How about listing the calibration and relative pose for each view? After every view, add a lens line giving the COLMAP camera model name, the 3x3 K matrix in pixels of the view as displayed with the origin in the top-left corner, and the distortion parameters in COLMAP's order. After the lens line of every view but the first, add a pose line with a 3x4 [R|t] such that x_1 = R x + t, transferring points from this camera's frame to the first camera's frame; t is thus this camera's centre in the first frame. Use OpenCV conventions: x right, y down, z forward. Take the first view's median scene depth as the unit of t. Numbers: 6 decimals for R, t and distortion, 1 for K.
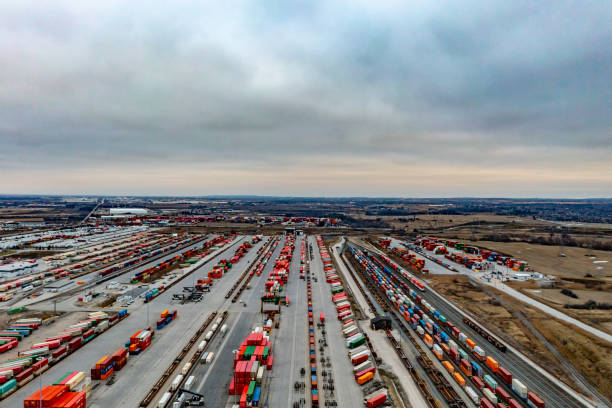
lens RADIAL K [[485.1, 0, 306.2], [0, 485.1, 204.0], [0, 0, 1]] dist [-0.003447, 0.029930]
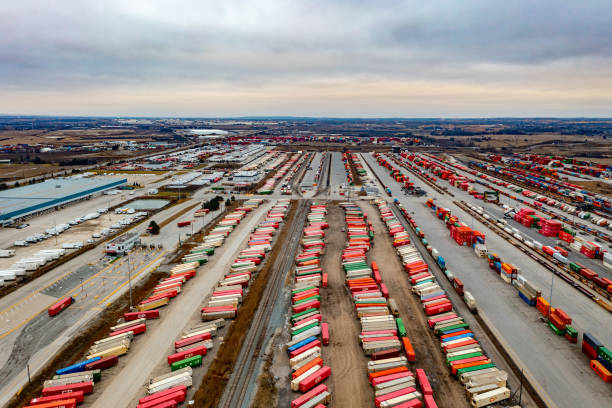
lens RADIAL K [[485.1, 0, 306.2], [0, 485.1, 204.0], [0, 0, 1]] dist [-0.003447, 0.029930]
pose [[0.998209, 0.005834, -0.059542, -0.502060], [0.003842, 0.986930, 0.161104, -0.000549], [0.059704, -0.161045, 0.985140, -0.401762]]
